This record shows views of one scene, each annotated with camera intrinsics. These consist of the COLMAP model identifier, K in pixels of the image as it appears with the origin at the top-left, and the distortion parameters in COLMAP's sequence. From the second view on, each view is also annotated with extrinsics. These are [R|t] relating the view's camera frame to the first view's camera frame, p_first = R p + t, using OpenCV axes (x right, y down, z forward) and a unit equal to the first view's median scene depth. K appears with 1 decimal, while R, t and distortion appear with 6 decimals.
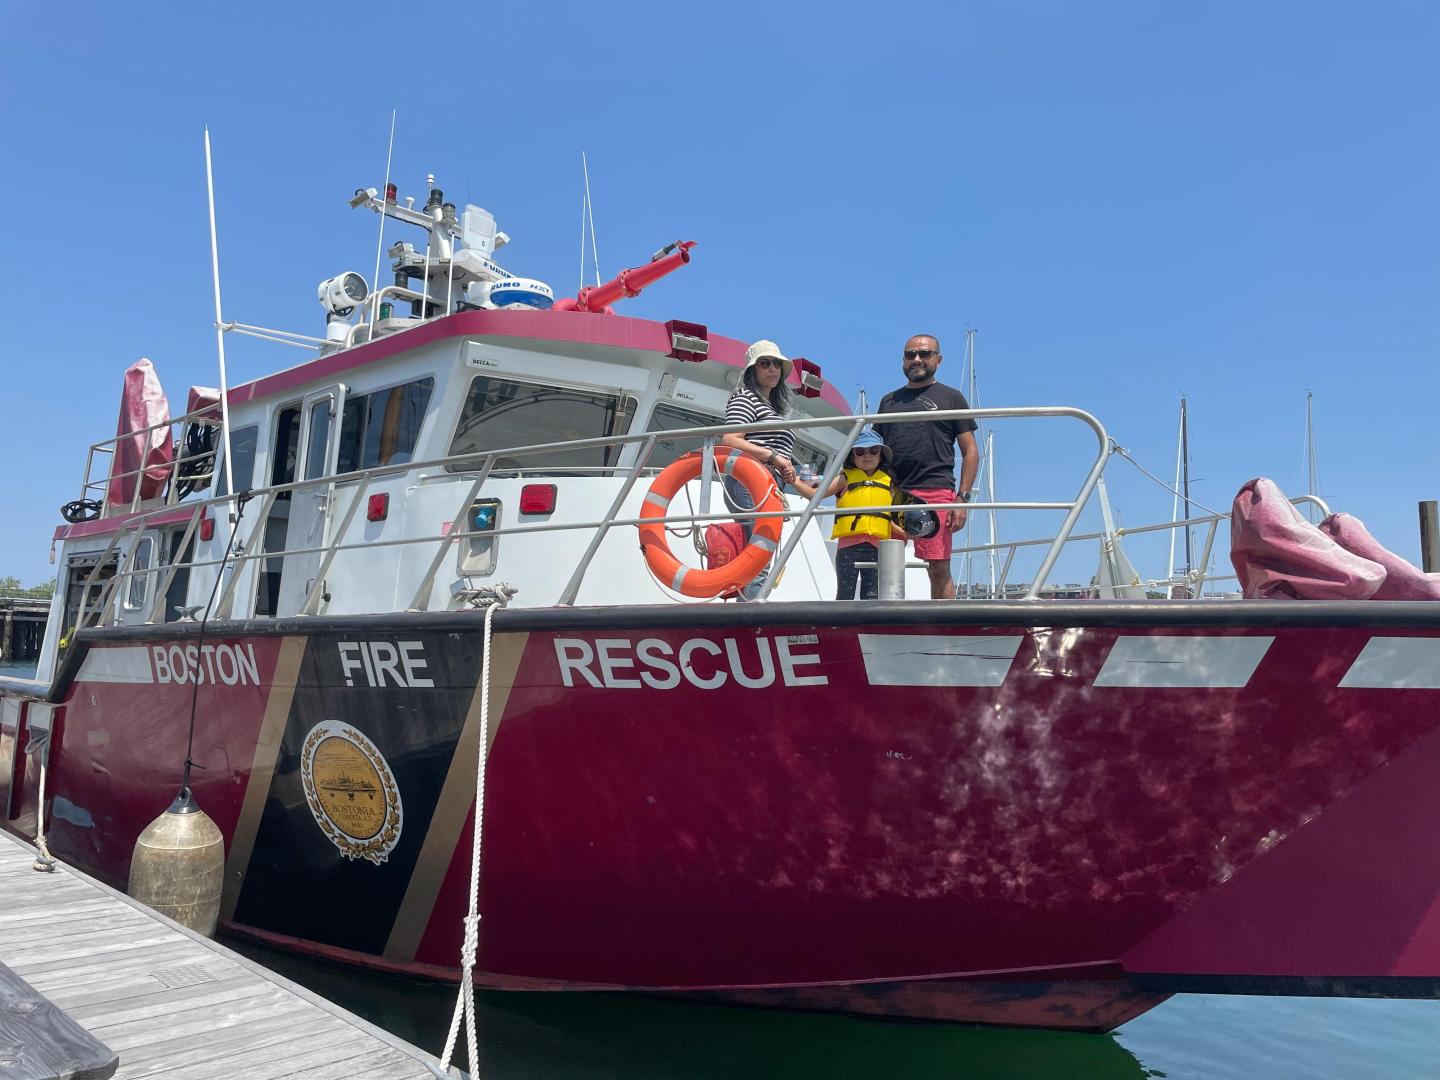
lens RADIAL K [[1111.4, 0, 718.0], [0, 1111.4, 534.5], [0, 0, 1]] dist [-0.000803, 0.002916]
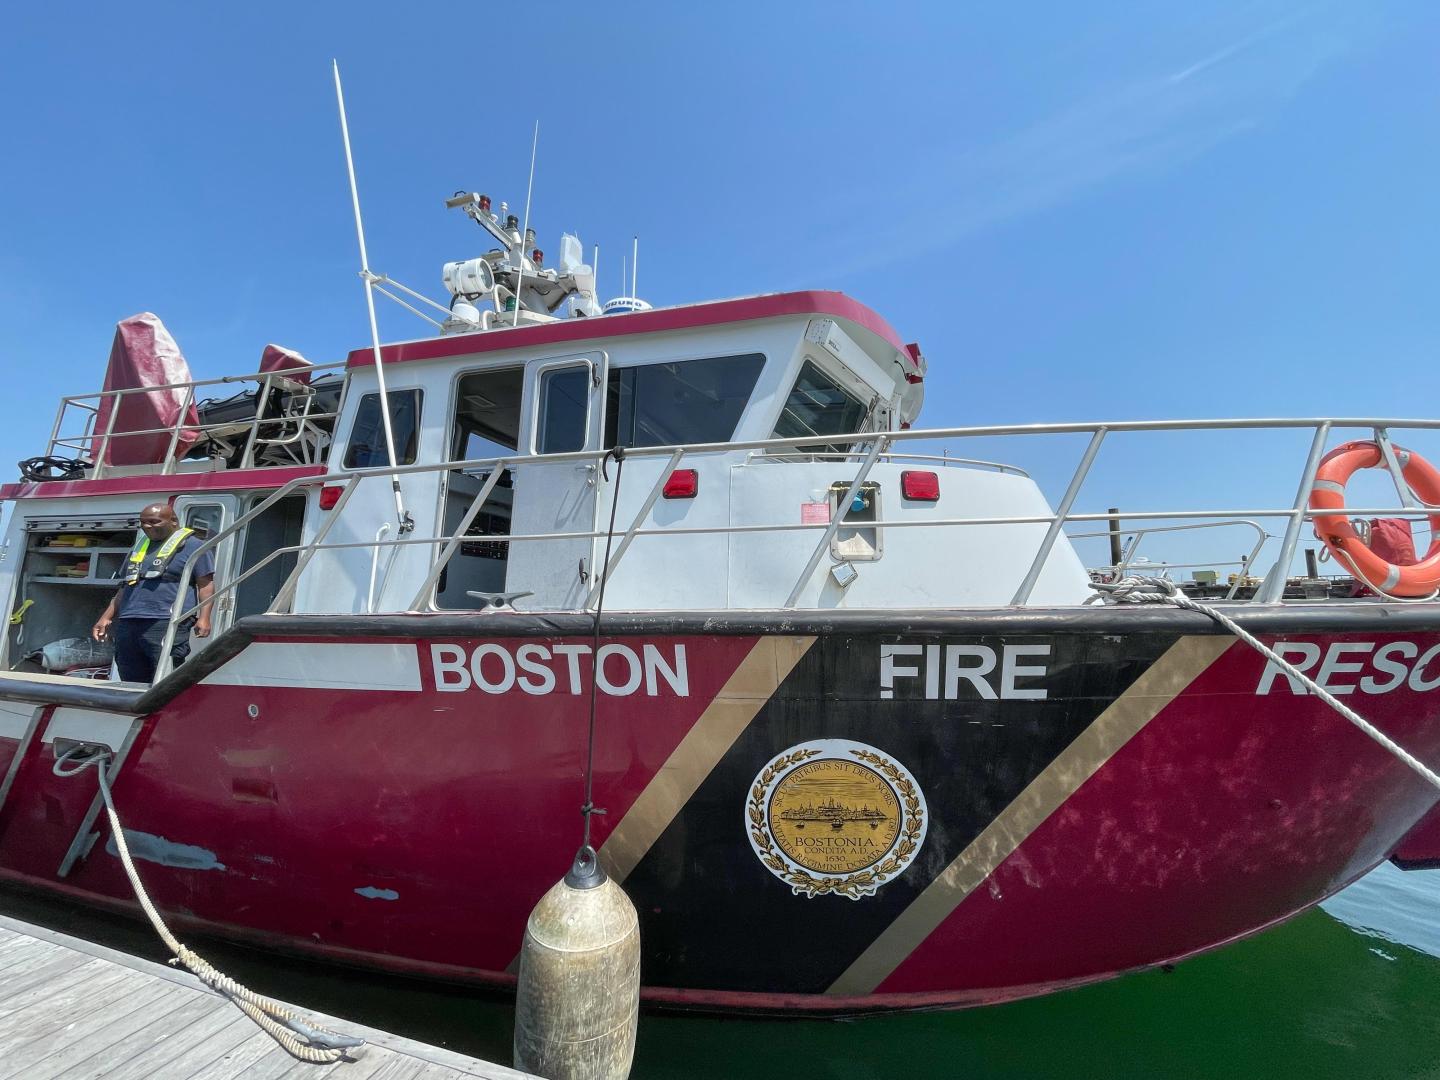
lens RADIAL K [[582.2, 0, 721.0], [0, 582.2, 537.5], [0, 0, 1]] dist [-0.003305, -0.000666]
pose [[0.882352, 0.032710, 0.469451, -0.525020], [-0.039079, 0.999229, 0.003827, 0.018523], [-0.468964, -0.021723, 0.882950, 0.563185]]
